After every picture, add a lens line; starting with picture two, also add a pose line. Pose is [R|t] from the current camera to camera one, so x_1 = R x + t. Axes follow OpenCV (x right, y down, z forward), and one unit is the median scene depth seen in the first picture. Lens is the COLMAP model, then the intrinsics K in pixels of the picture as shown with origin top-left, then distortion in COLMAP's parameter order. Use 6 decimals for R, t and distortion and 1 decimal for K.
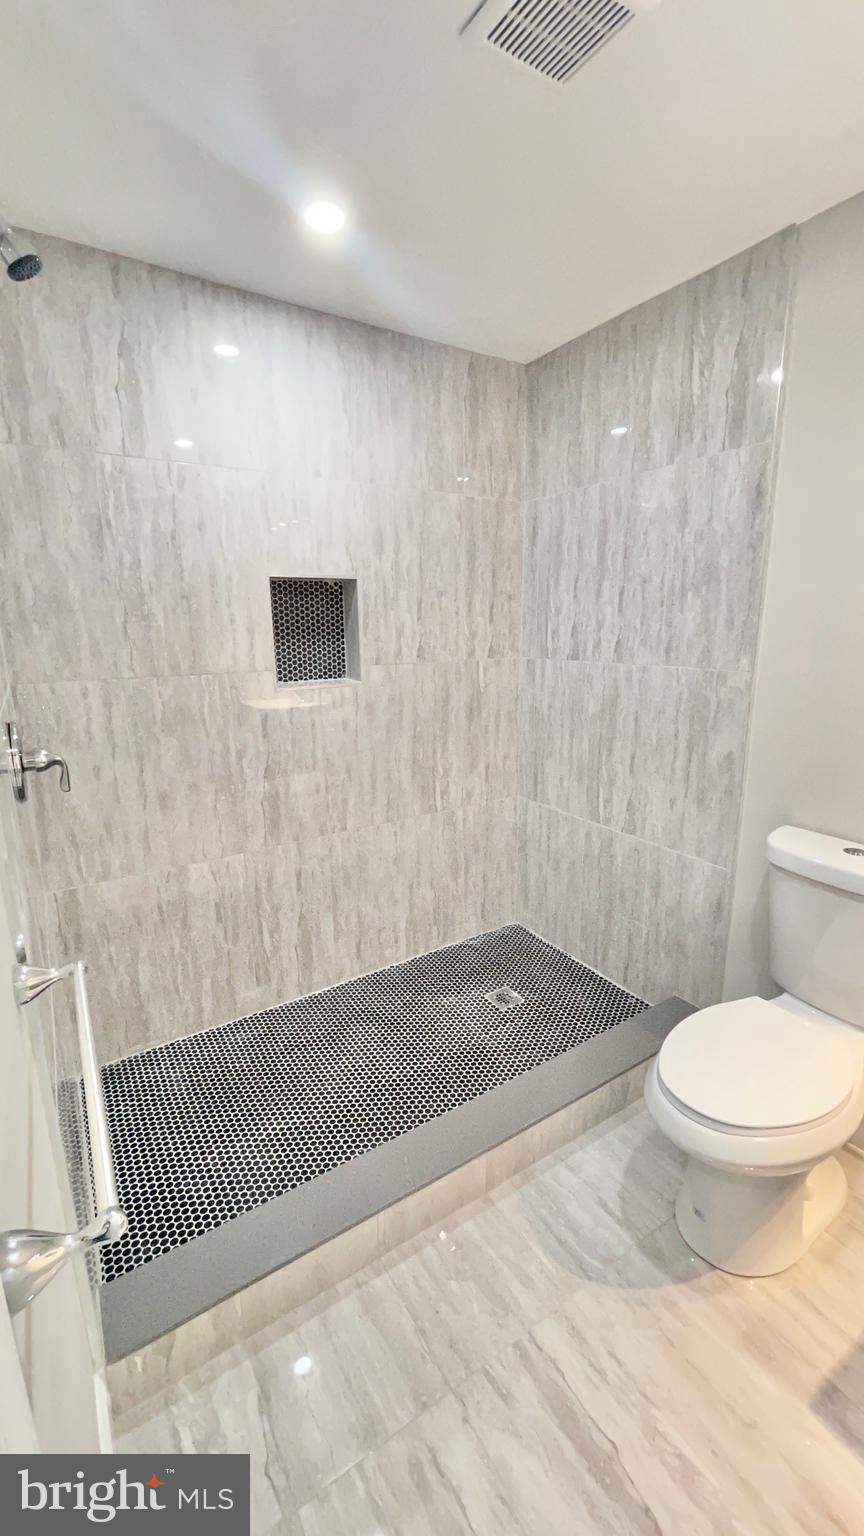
lens RADIAL K [[621.2, 0, 441.7], [0, 621.2, 774.1], [0, 0, 1]] dist [0.001025, 0.000056]
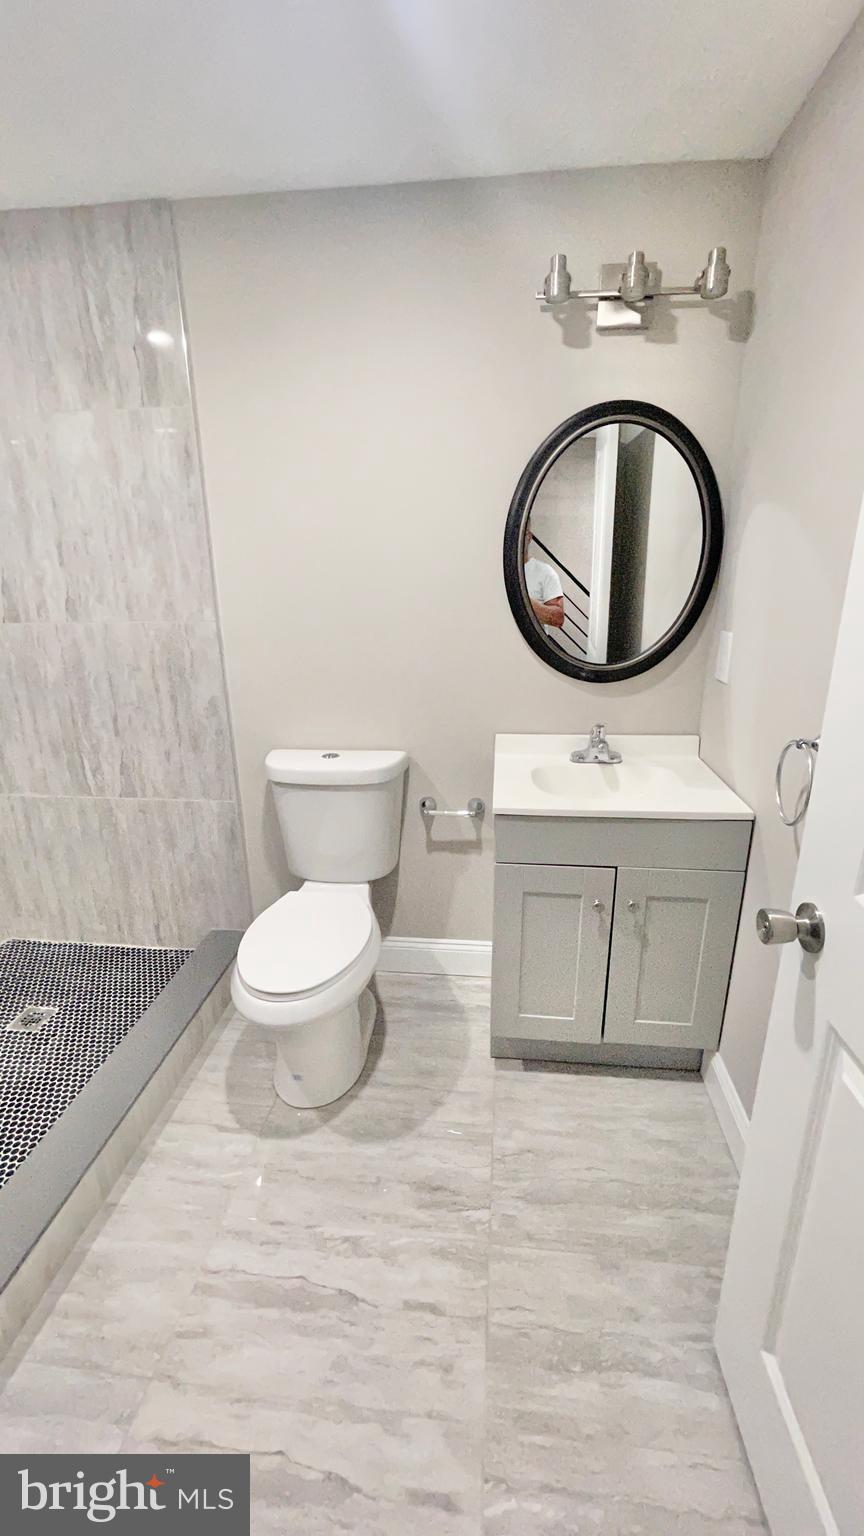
lens RADIAL K [[621.2, 0, 441.7], [0, 621.2, 774.1], [0, 0, 1]] dist [0.001025, 0.000056]
pose [[0.623076, -0.240203, 0.744365, -0.142814], [0.191590, 0.969555, 0.152499, 0.010258], [-0.758334, 0.047594, 0.650127, -0.014919]]
